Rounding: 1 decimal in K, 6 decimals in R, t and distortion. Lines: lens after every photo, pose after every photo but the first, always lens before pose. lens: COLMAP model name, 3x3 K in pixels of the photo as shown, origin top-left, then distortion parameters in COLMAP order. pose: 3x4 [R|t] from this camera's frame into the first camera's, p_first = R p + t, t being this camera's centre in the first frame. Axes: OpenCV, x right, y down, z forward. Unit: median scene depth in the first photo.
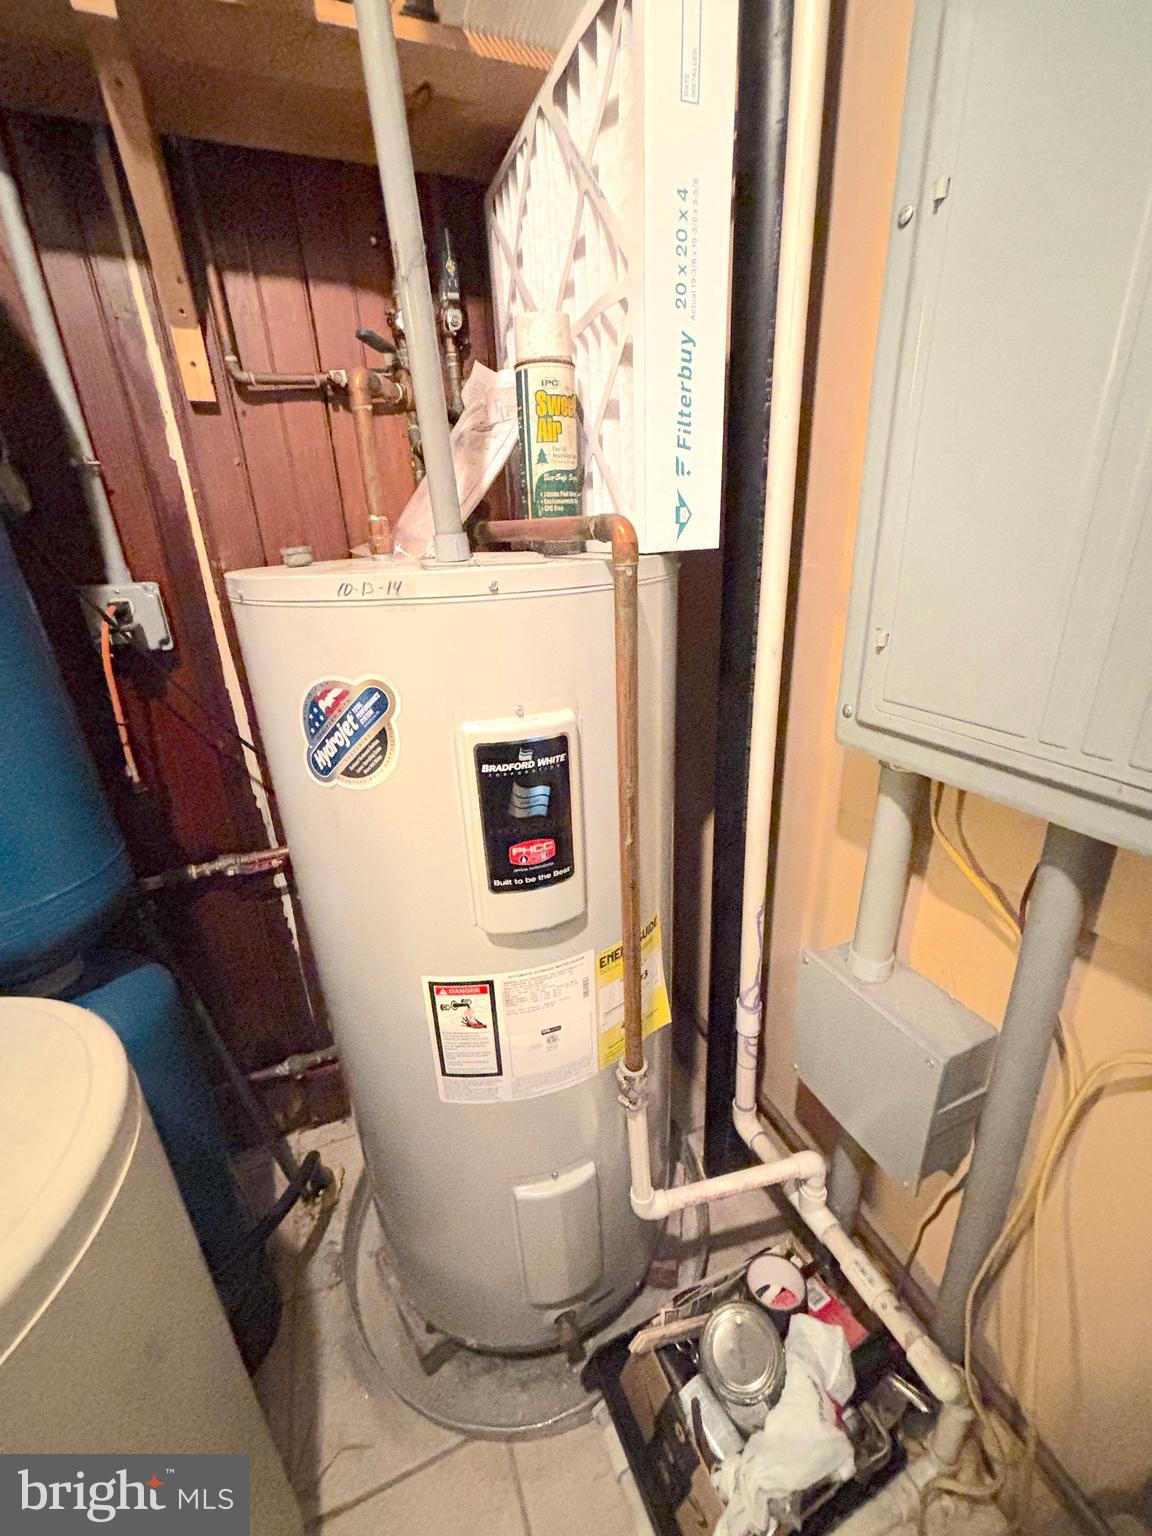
lens RADIAL K [[621.1, 0, 574.3], [0, 621.1, 769.3], [0, 0, 1]] dist [-0.000293, -0.000517]
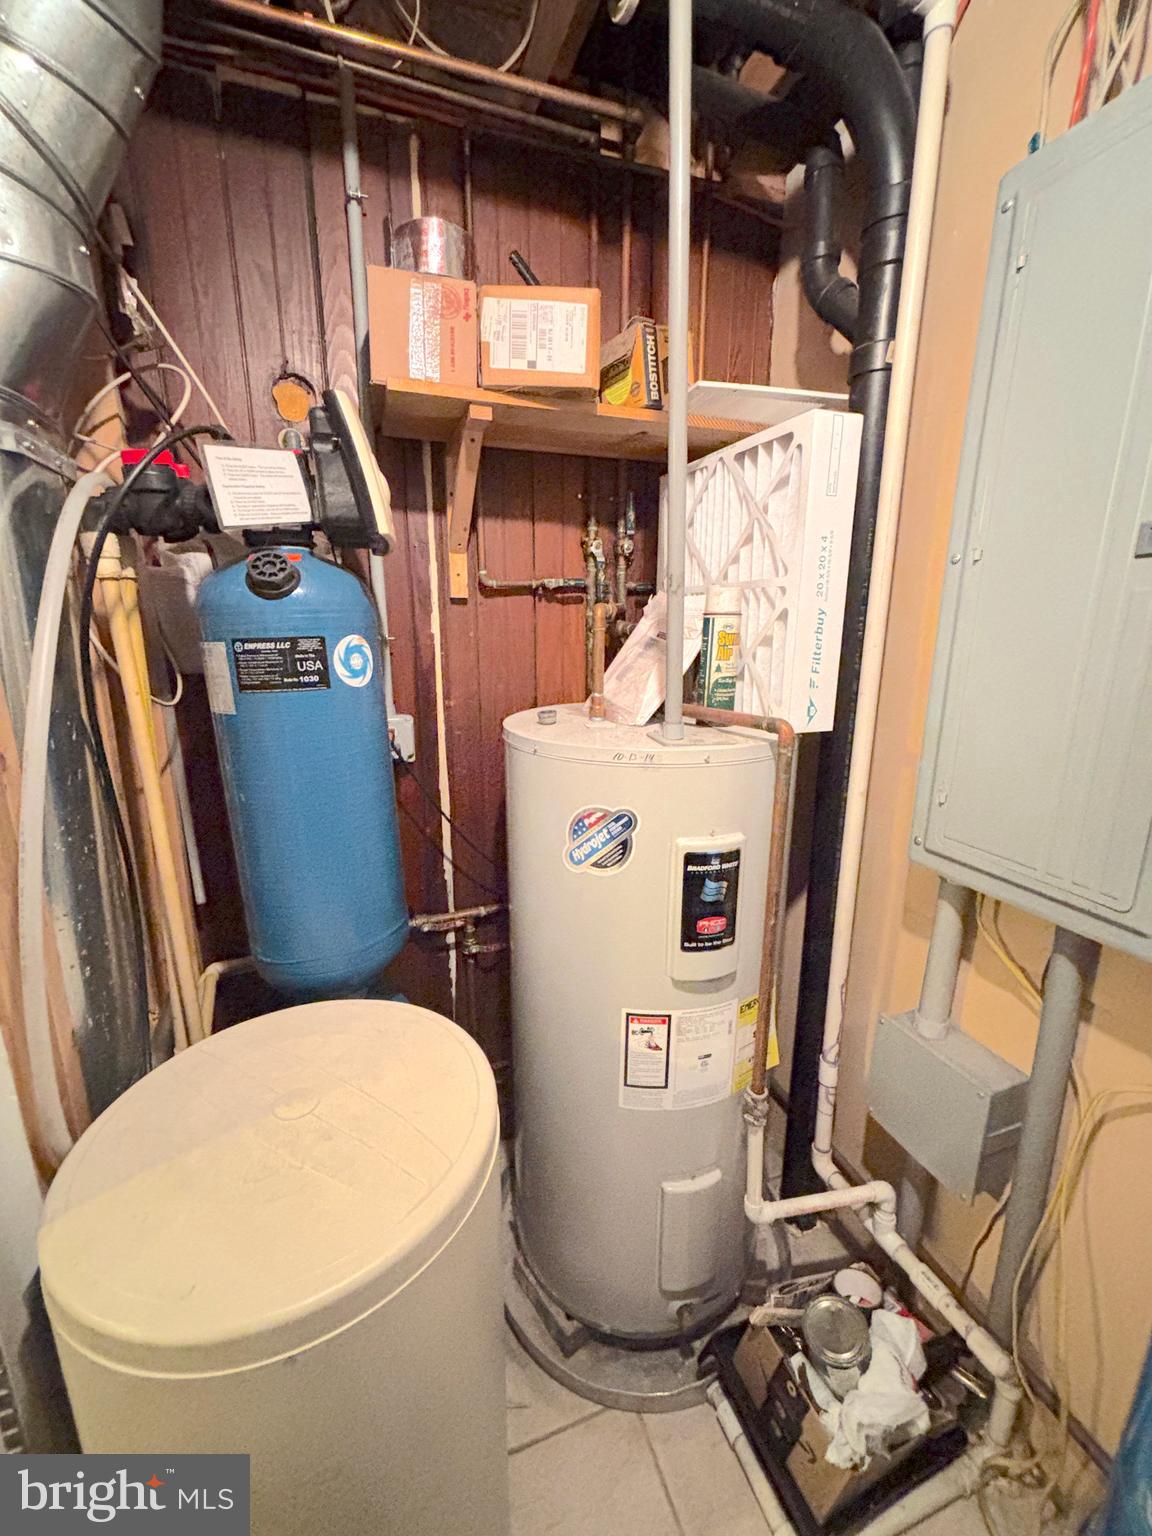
lens RADIAL K [[616.0, 0, 576.0], [0, 616.0, 768.0], [0, 0, 1]] dist [-0.002395, 0.000559]
pose [[0.998044, 0.054895, -0.029919, -0.324774], [-0.058359, 0.989675, -0.130908, -0.025964], [0.022424, 0.132398, 0.990943, -0.475775]]
